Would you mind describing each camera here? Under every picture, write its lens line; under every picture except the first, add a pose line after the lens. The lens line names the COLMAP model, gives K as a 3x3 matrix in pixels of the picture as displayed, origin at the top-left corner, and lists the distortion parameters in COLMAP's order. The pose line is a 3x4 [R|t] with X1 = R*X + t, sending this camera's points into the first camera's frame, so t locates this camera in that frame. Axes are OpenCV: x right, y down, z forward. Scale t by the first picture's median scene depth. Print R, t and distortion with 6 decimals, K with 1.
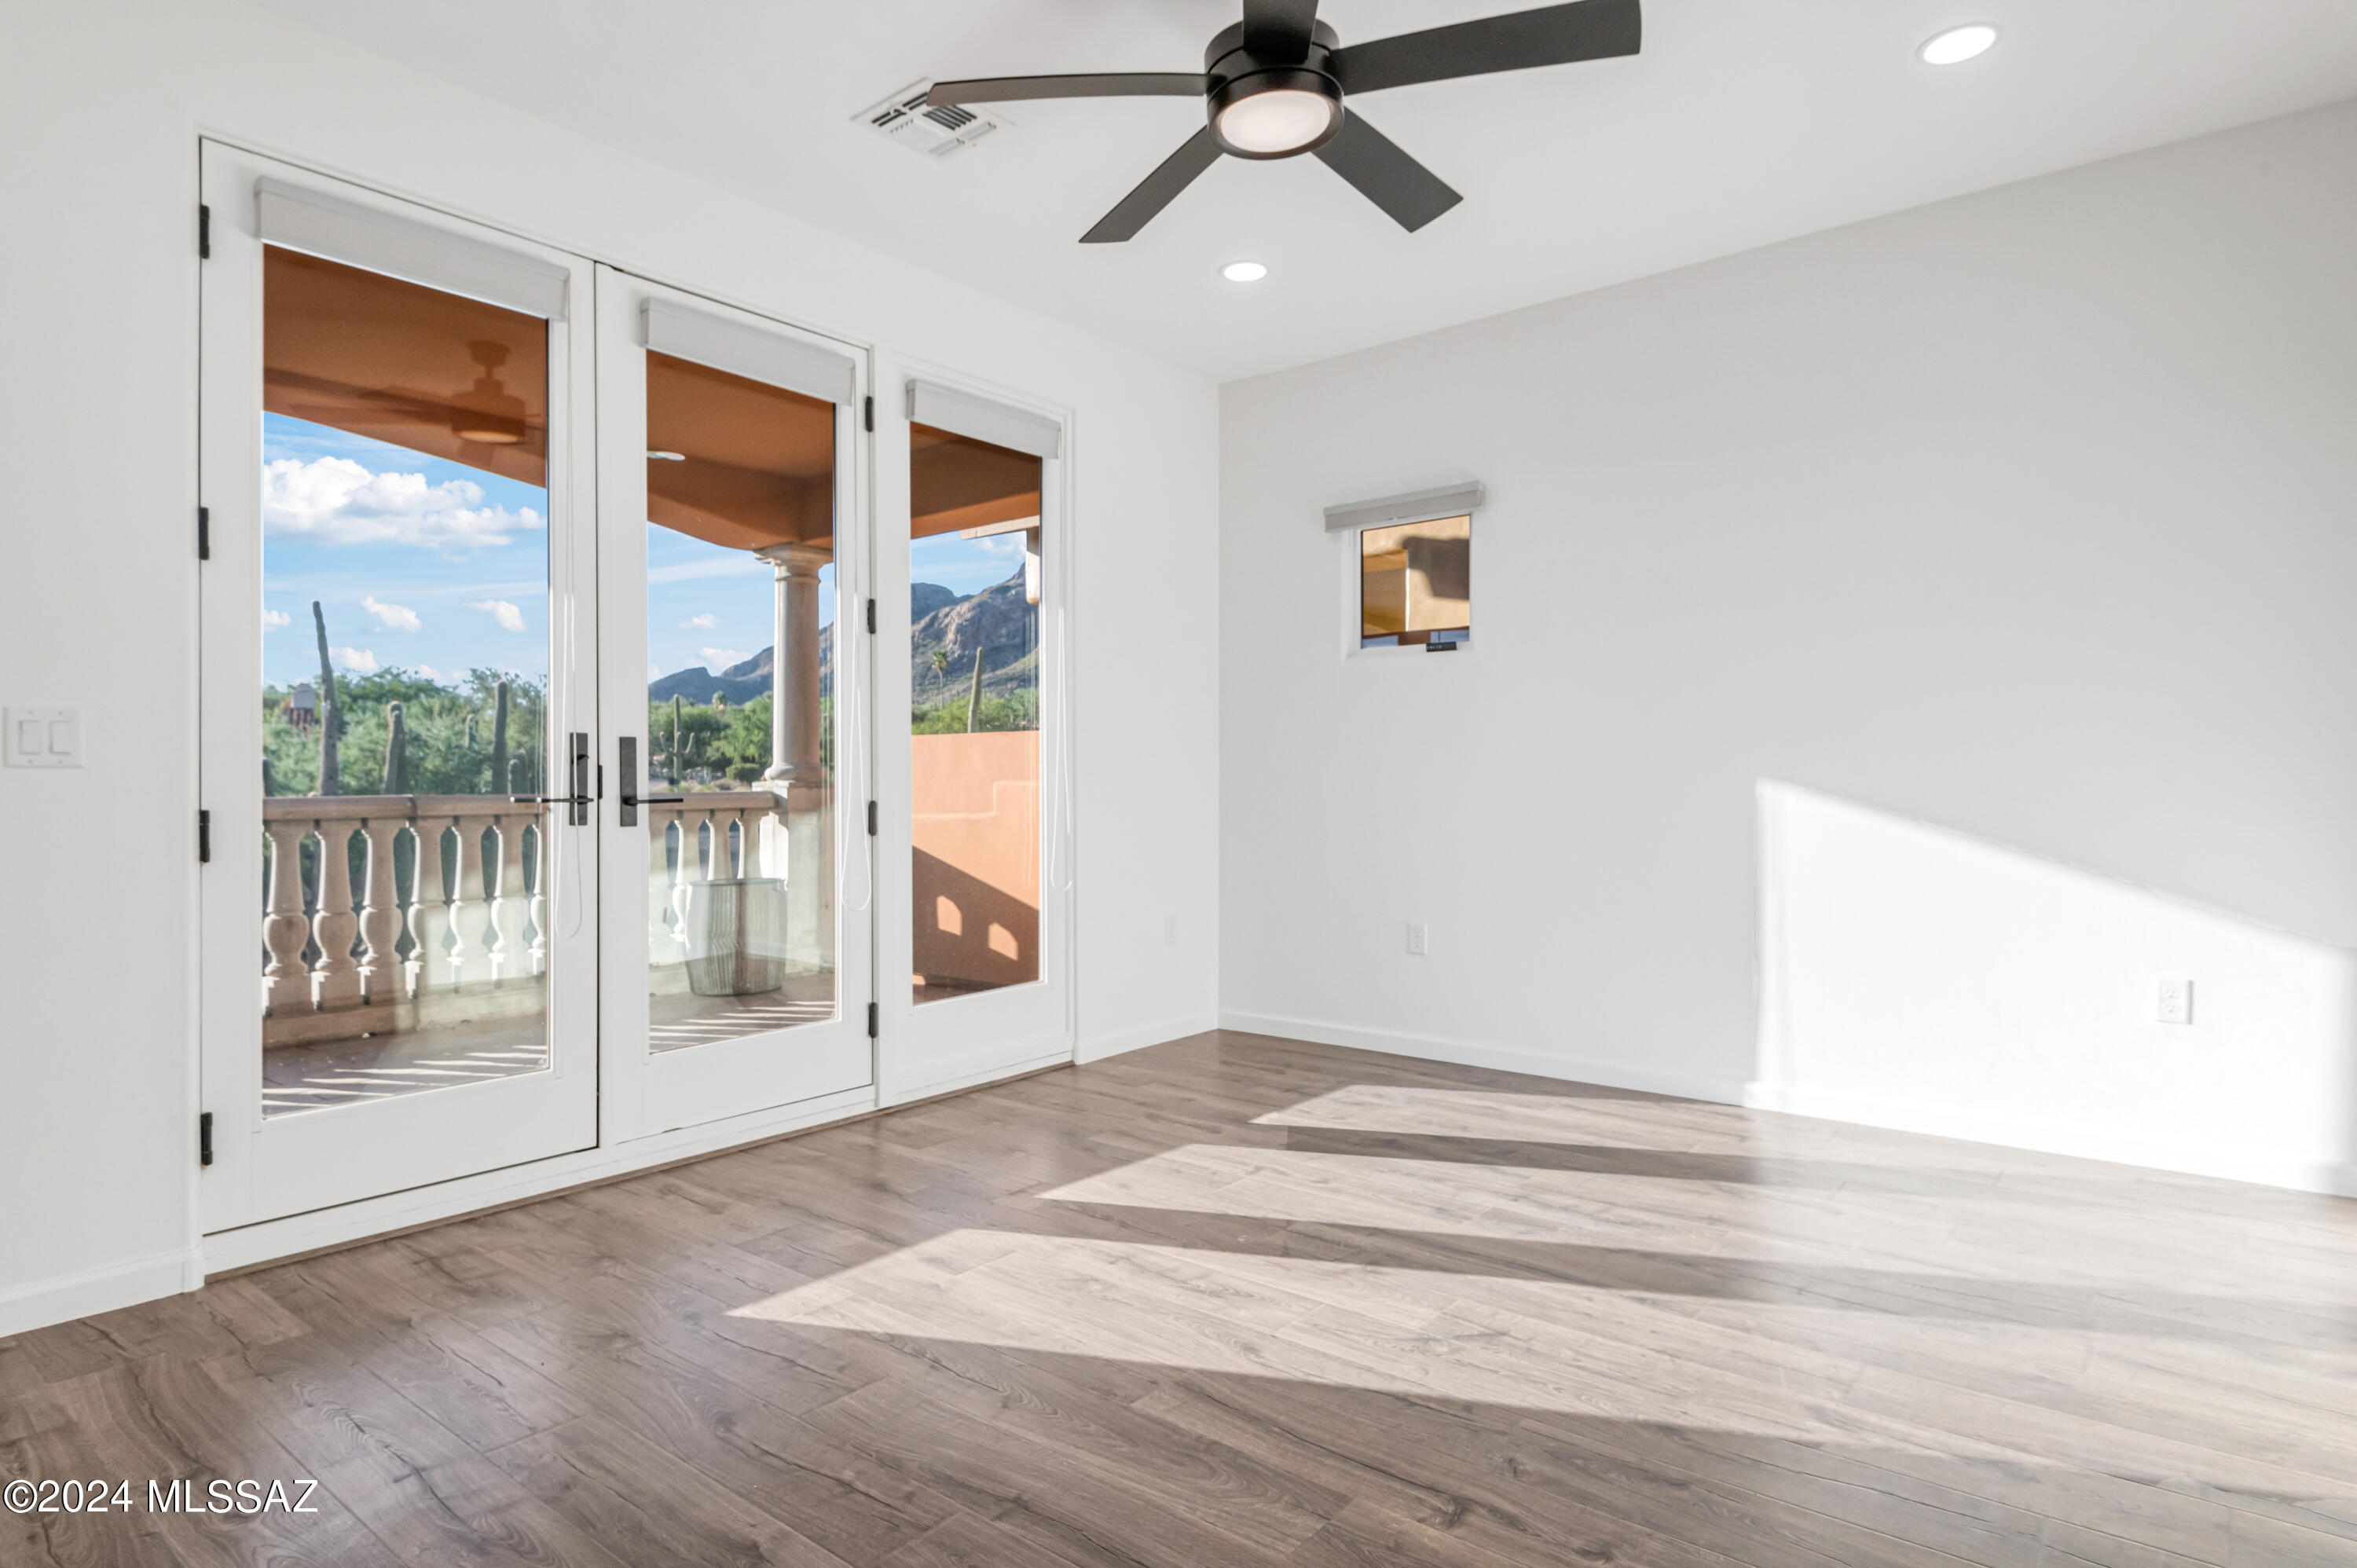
lens RADIAL K [[1315.6, 0, 1196.9], [0, 1315.6, 786.3], [0, 0, 1]] dist [0.022337, 0.000488]
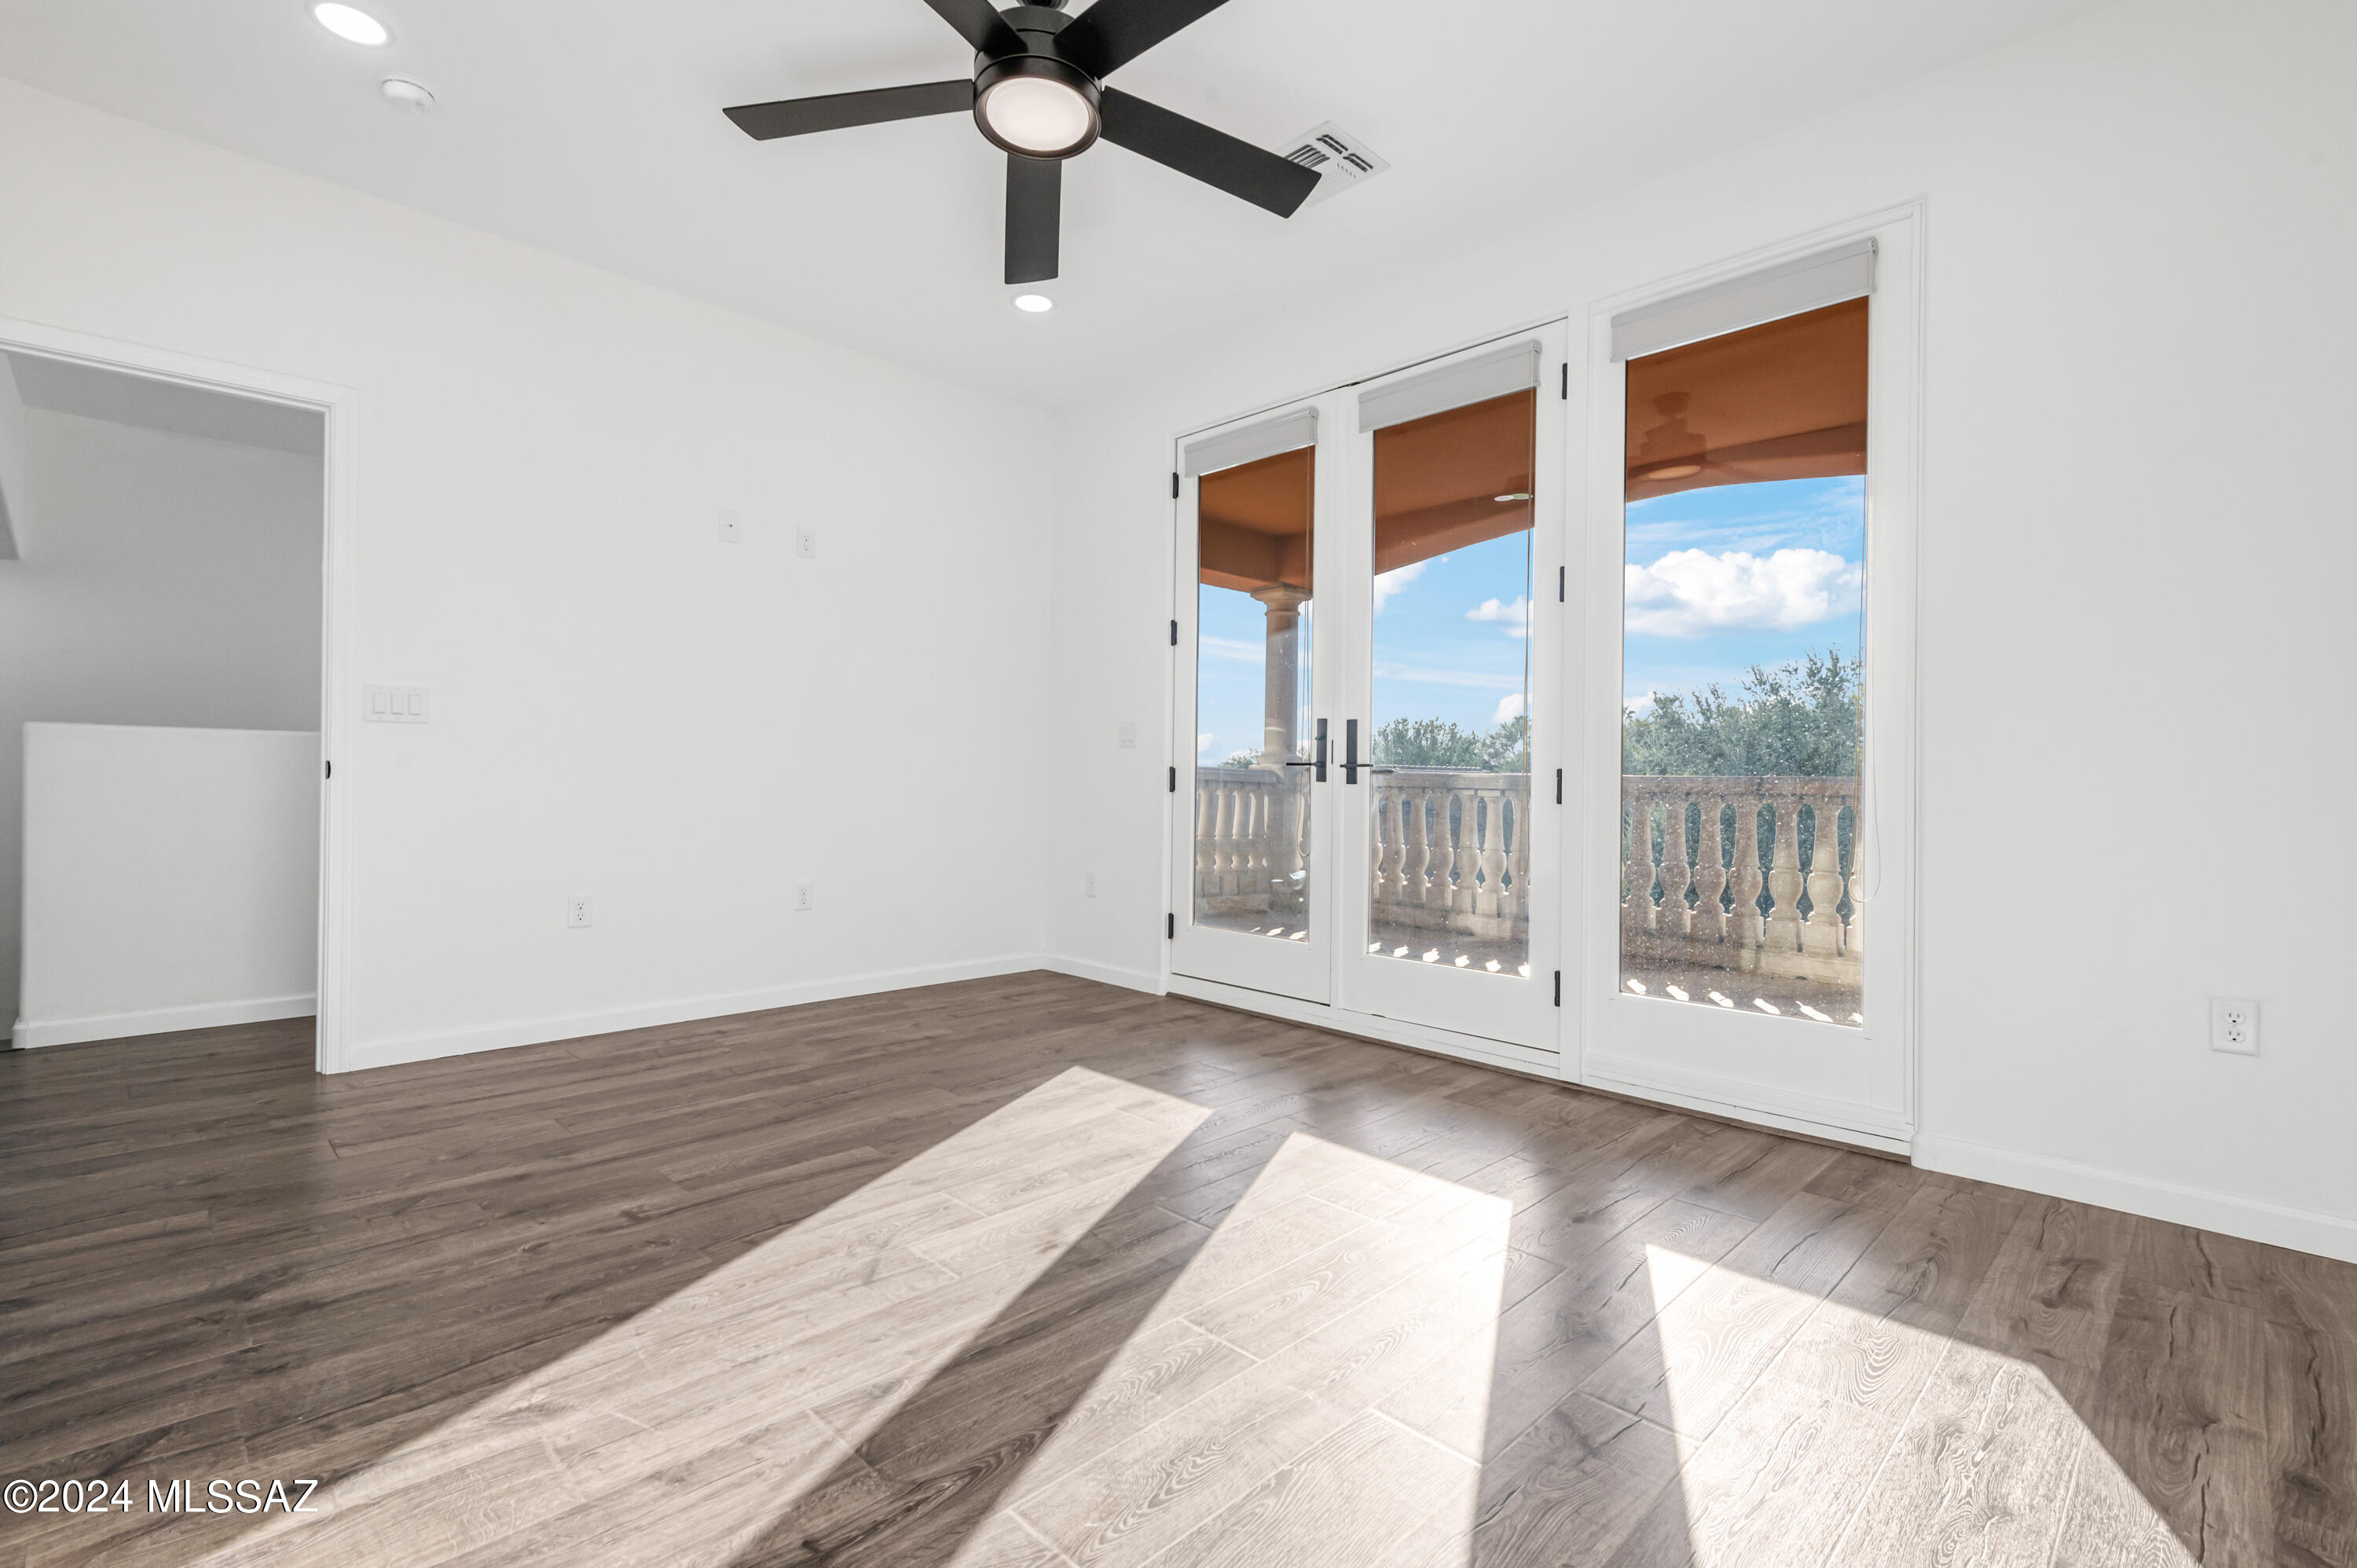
lens RADIAL K [[1038.9, 0, 1187.4], [0, 1038.9, 773.8], [0, 0, 1]] dist [0.024360, -0.000057]
pose [[-0.112132, -0.000513, -0.993693, 0.987486], [-0.014606, 0.999893, 0.001132, 0.014094], [0.993586, 0.014641, -0.112128, 1.302156]]
